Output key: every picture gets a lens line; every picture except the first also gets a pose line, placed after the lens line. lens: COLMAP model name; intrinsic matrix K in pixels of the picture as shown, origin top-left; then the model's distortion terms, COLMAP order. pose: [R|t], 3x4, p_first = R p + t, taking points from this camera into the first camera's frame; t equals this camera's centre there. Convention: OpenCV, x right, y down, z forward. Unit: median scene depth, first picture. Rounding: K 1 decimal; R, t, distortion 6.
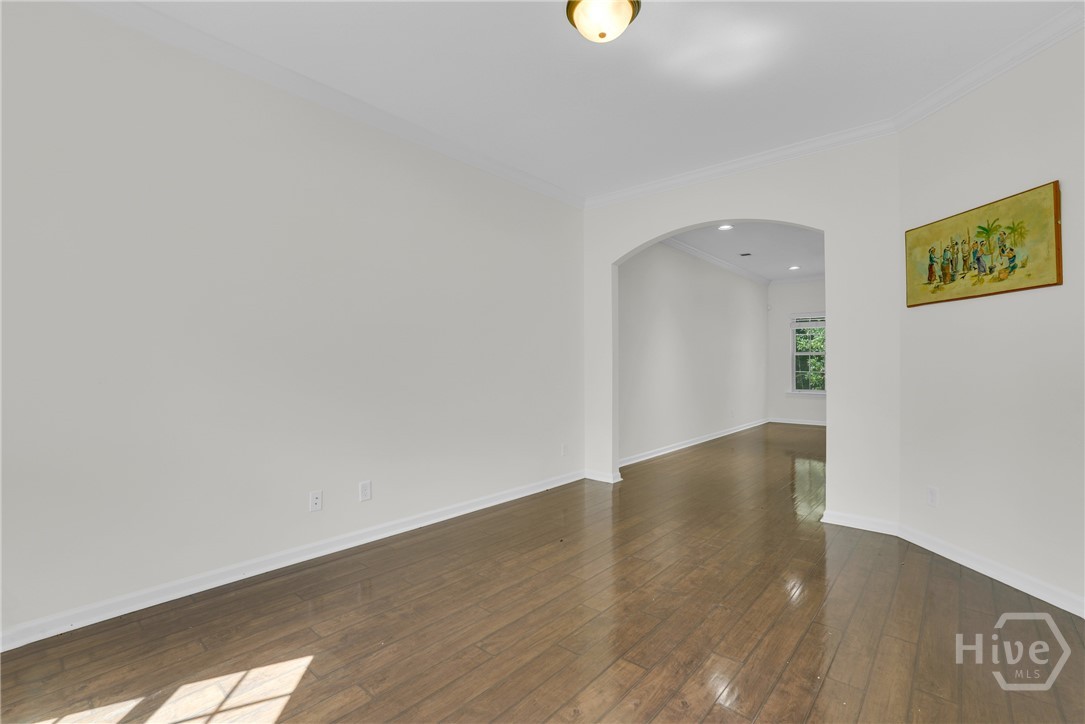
lens RADIAL K [[484.4, 0, 543.5], [0, 484.4, 358.7], [0, 0, 1]] dist [-0.004708, -0.000067]
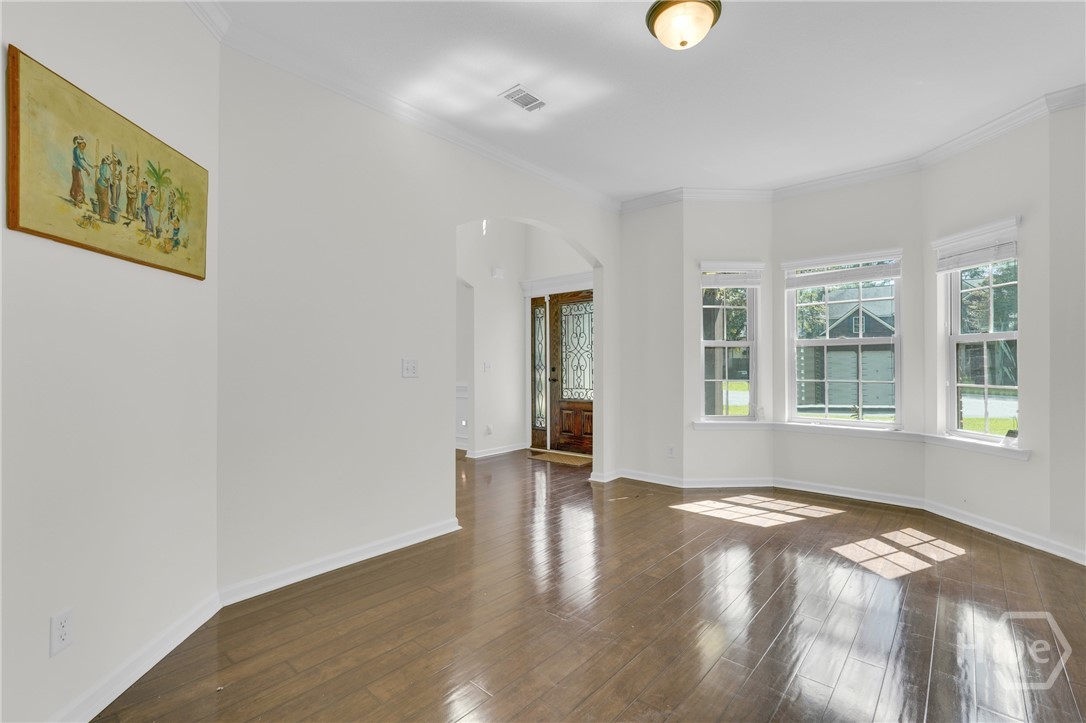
lens RADIAL K [[484.8, 0, 551.6], [0, 484.8, 365.6], [0, 0, 1]] dist [-0.004708, -0.000067]
pose [[-0.999993, -0.003237, 0.001915, 0.336939], [-0.003262, 0.999910, -0.013042, 0.020532], [-0.001873, -0.013048, -0.999913, 1.693277]]
